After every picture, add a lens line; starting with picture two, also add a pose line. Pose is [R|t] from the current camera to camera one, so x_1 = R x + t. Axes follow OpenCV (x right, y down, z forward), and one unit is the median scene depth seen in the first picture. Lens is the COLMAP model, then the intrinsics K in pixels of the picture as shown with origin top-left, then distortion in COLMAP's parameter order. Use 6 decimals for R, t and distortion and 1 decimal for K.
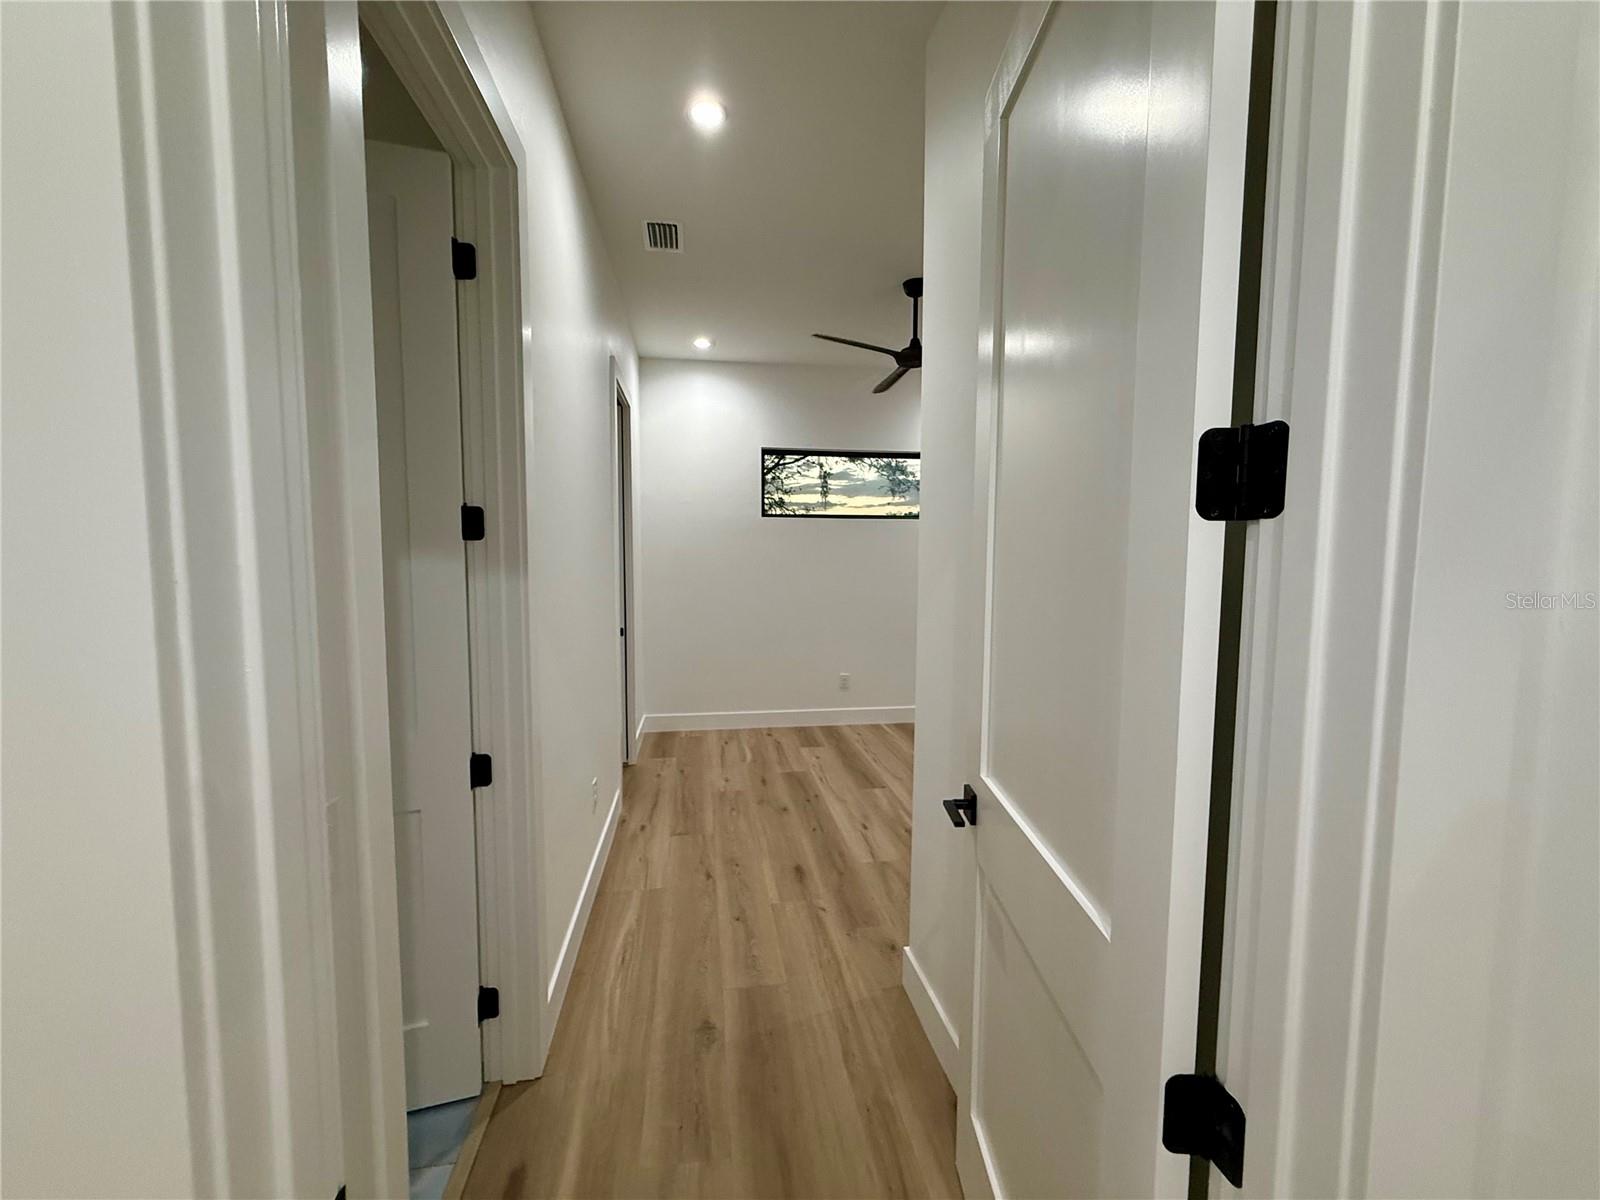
lens RADIAL K [[638.0, 0, 794.7], [0, 638.0, 600.4], [0, 0, 1]] dist [0.000168, 0.000428]
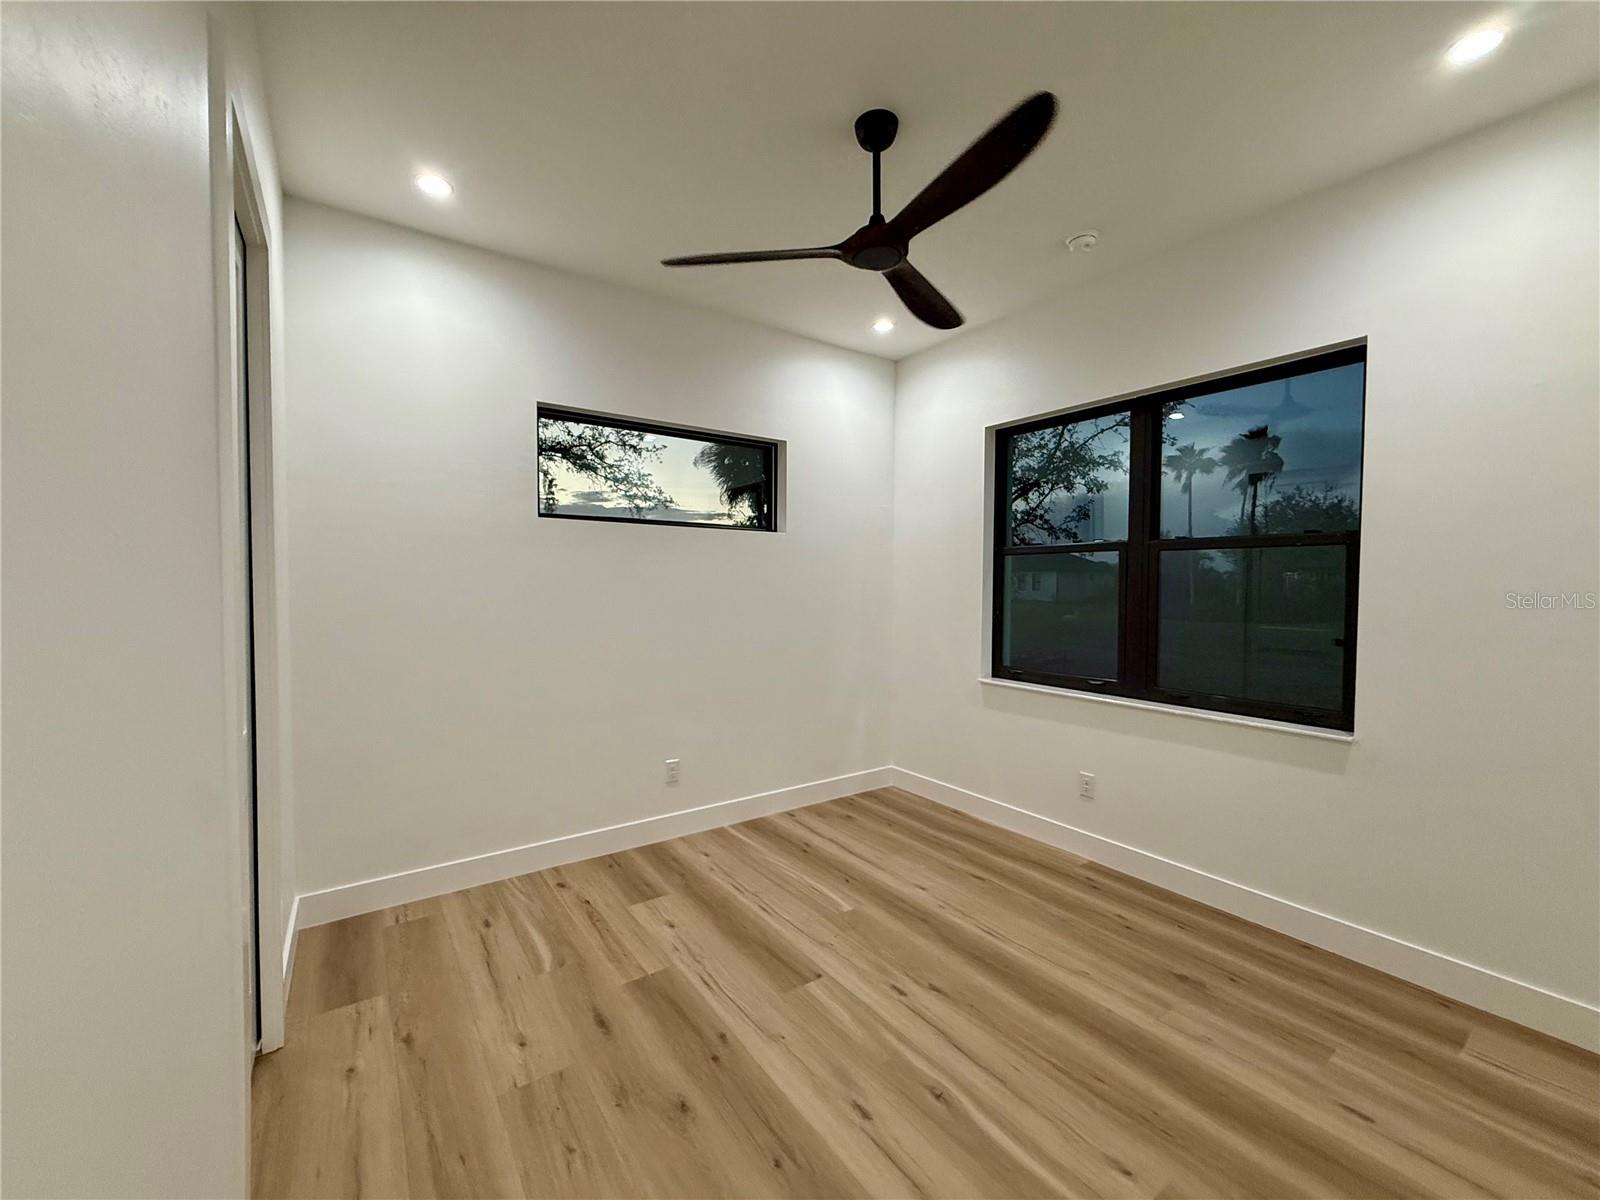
lens RADIAL K [[638.0, 0, 794.7], [0, 638.0, 600.4], [0, 0, 1]] dist [0.000168, 0.000428]
pose [[0.895531, -0.012554, 0.444822, -0.118277], [0.031901, 0.998841, -0.036036, -0.025885], [-0.443854, 0.046461, 0.894894, 0.410192]]
